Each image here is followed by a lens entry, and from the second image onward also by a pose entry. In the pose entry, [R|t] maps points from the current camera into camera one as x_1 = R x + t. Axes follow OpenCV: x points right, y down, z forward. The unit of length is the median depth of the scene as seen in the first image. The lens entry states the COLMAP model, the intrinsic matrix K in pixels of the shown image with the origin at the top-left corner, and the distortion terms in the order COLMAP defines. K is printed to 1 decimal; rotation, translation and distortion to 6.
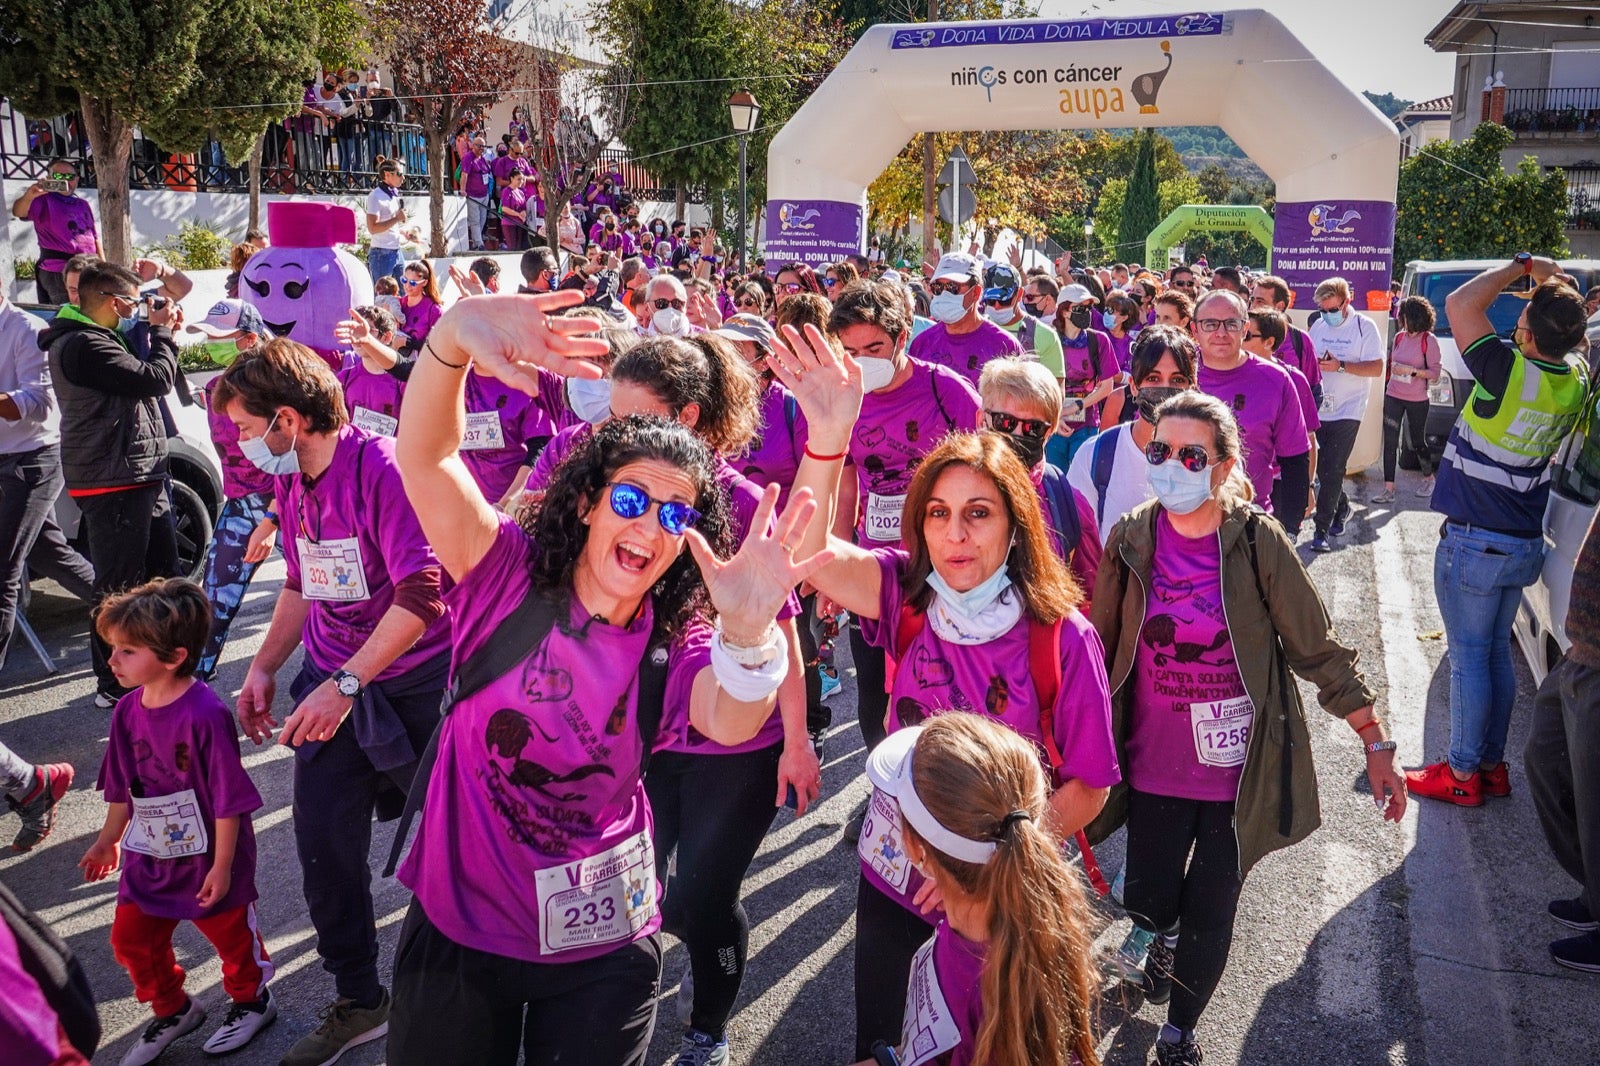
lens RADIAL K [[1323.1, 0, 909.8], [0, 1323.1, 489.4], [0, 0, 1]] dist [-0.002852, -0.004591]
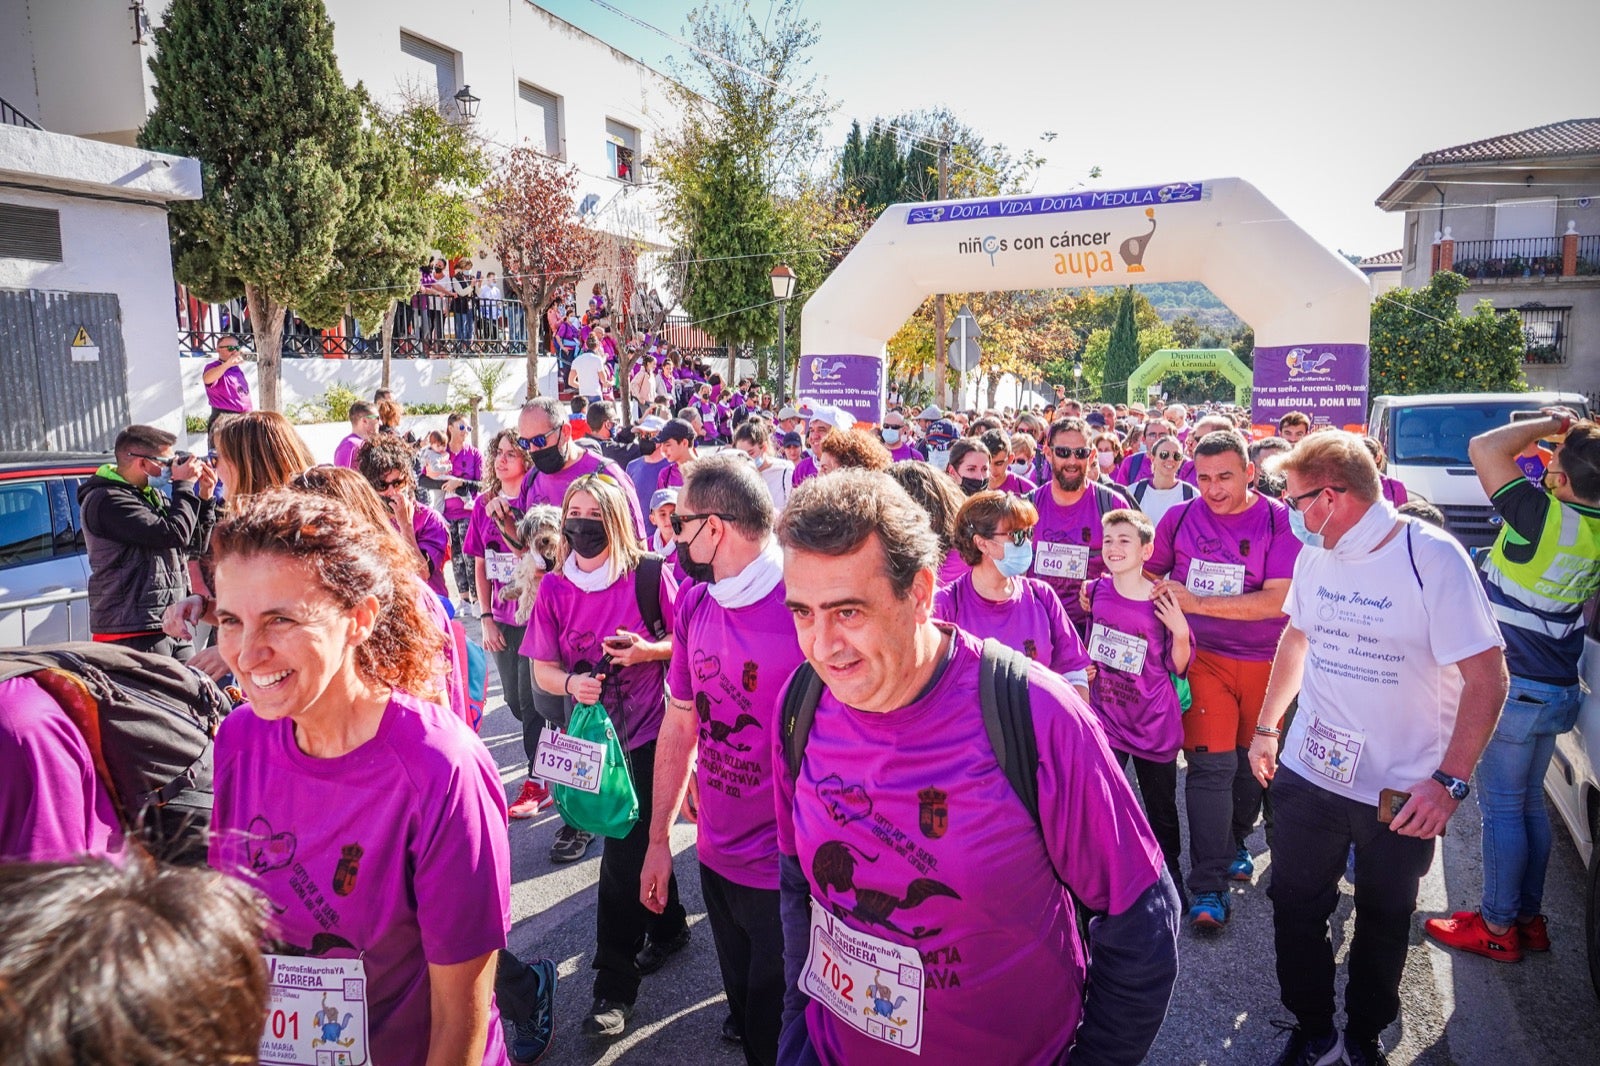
lens RADIAL K [[1103.2, 0, 802.6], [0, 1103.2, 520.1], [0, 0, 1]] dist [-0.000428, -0.001586]
pose [[0.993843, -0.006231, -0.110619, 0.000656], [-0.000883, 0.997940, -0.064145, -0.009310], [0.110791, 0.063847, 0.991791, 0.036799]]
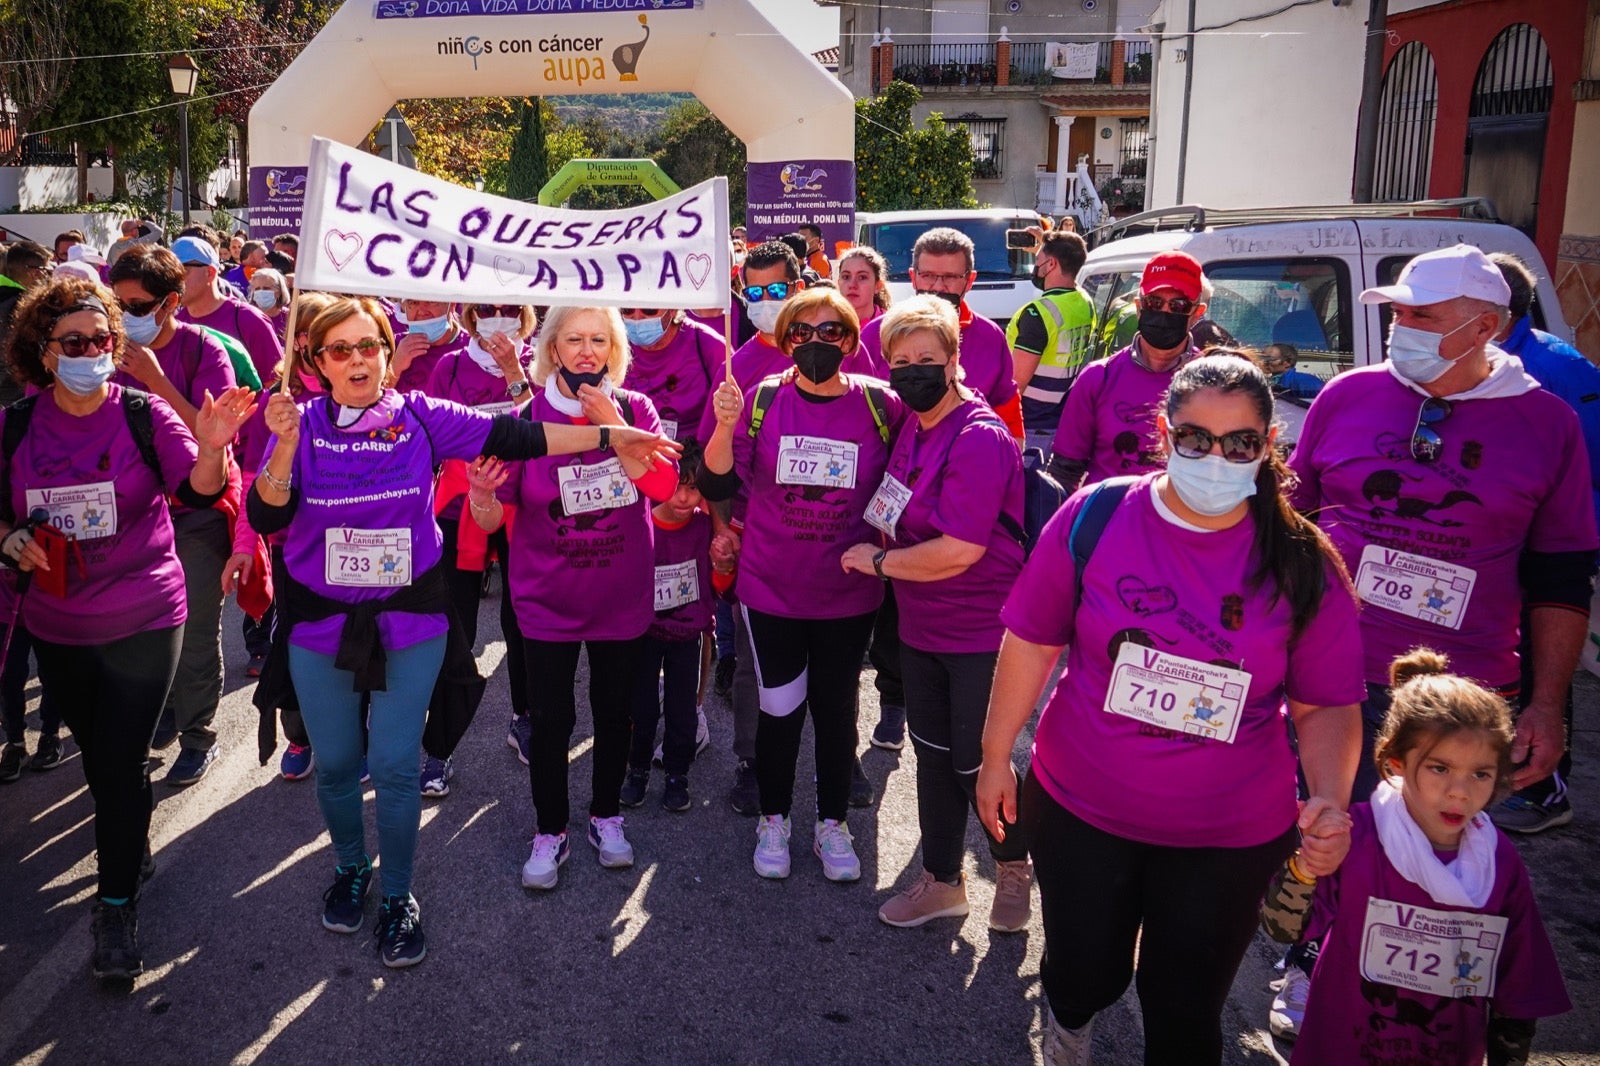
lens RADIAL K [[1445.6, 0, 554.8], [0, 1445.6, 427.1], [0, 0, 1]] dist [0.001200, -0.008513]
pose [[0.978923, -0.051299, 0.197684, -0.094499], [0.056958, 0.998111, -0.023041, 0.013153], [-0.196129, 0.033815, 0.979995, -0.092063]]
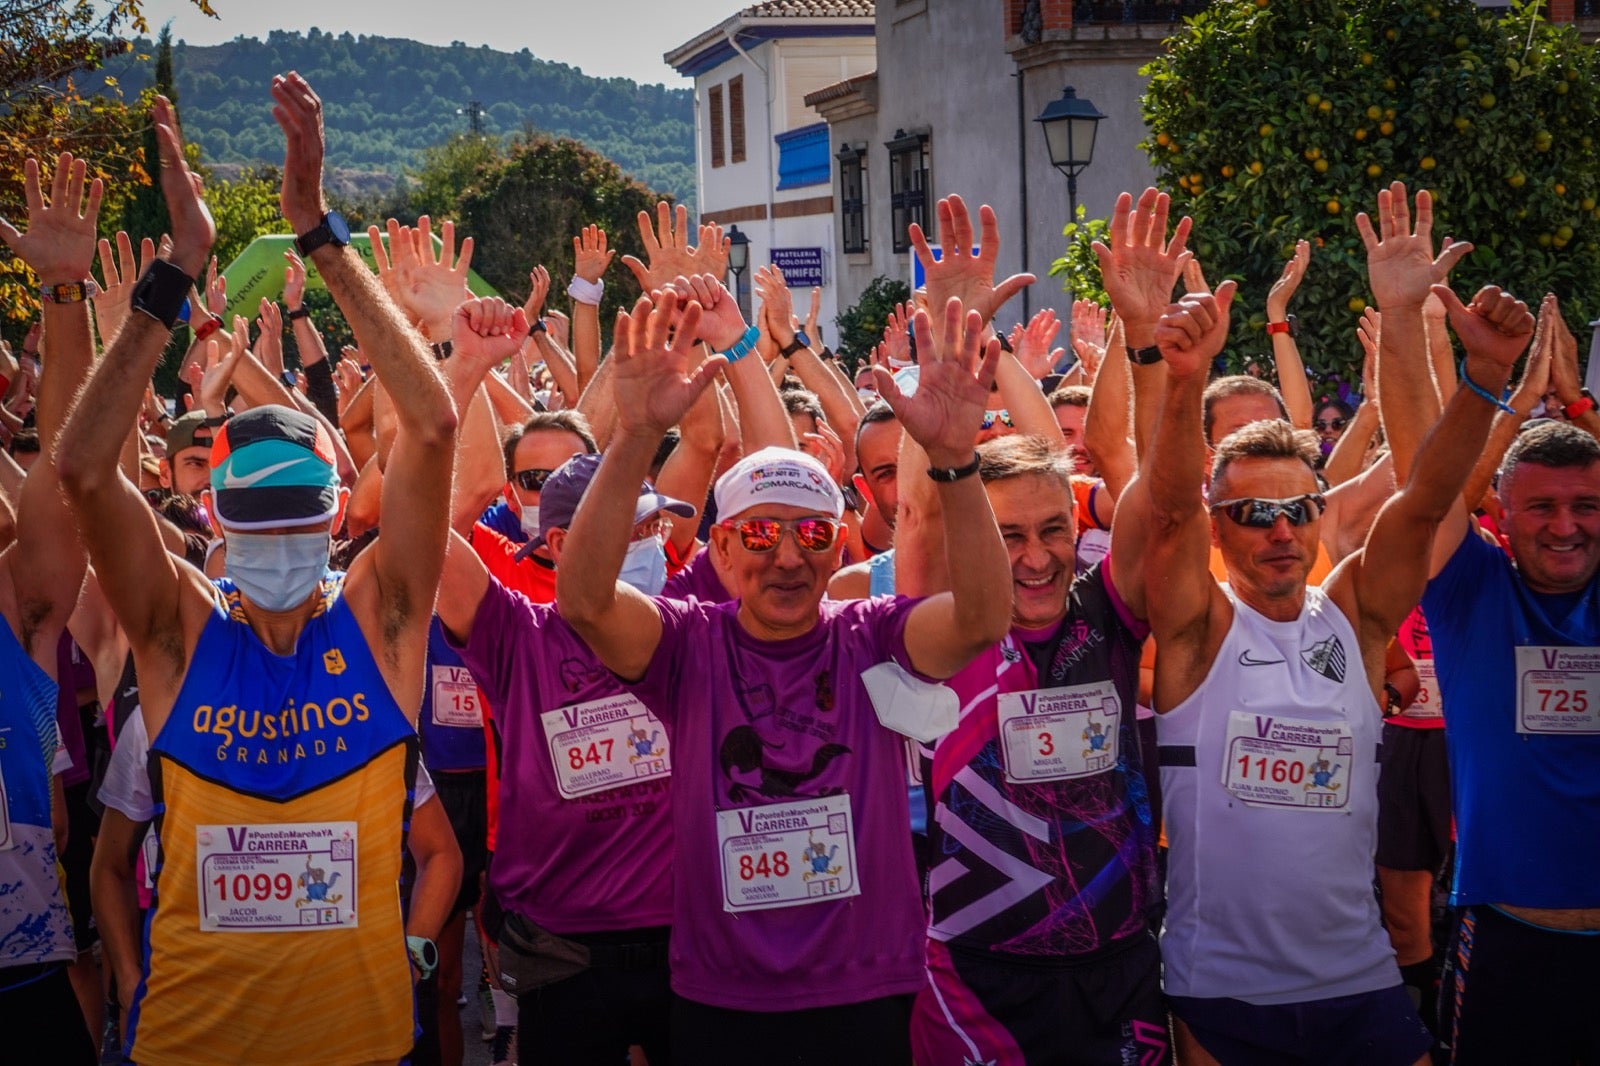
lens RADIAL K [[2474.4, 0, 820.6], [0, 2474.4, 529.4], [0, 0, 1]] dist [0.043933, -0.113362]
pose [[0.898692, -0.082767, 0.430699, 0.021697], [0.125794, 0.989415, -0.072345, -0.118008], [-0.420152, 0.119196, 0.899591, 0.651583]]
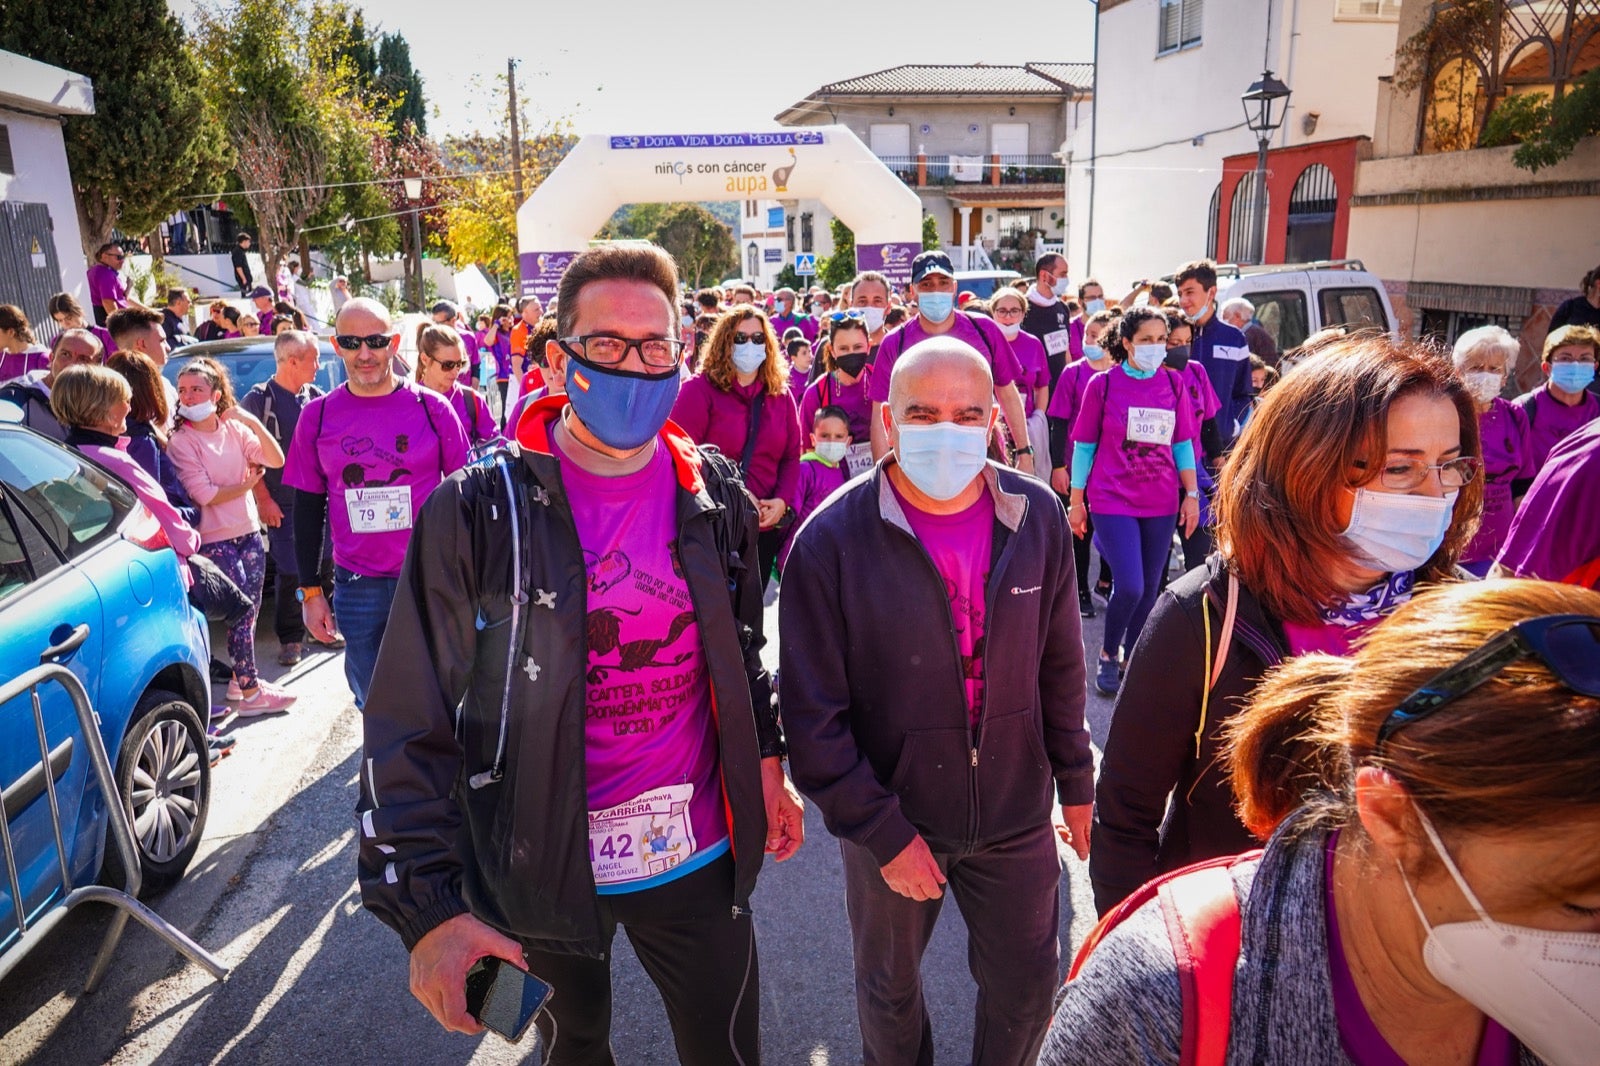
lens RADIAL K [[1103.7, 0, 799.3], [0, 1103.7, 523.5], [0, 0, 1]] dist [-0.002098, -0.001302]
pose [[0.899830, -0.134616, 0.414951, -0.327185], [0.117242, 0.990827, 0.067199, 0.025669], [-0.420191, -0.011818, 0.907359, -0.195740]]
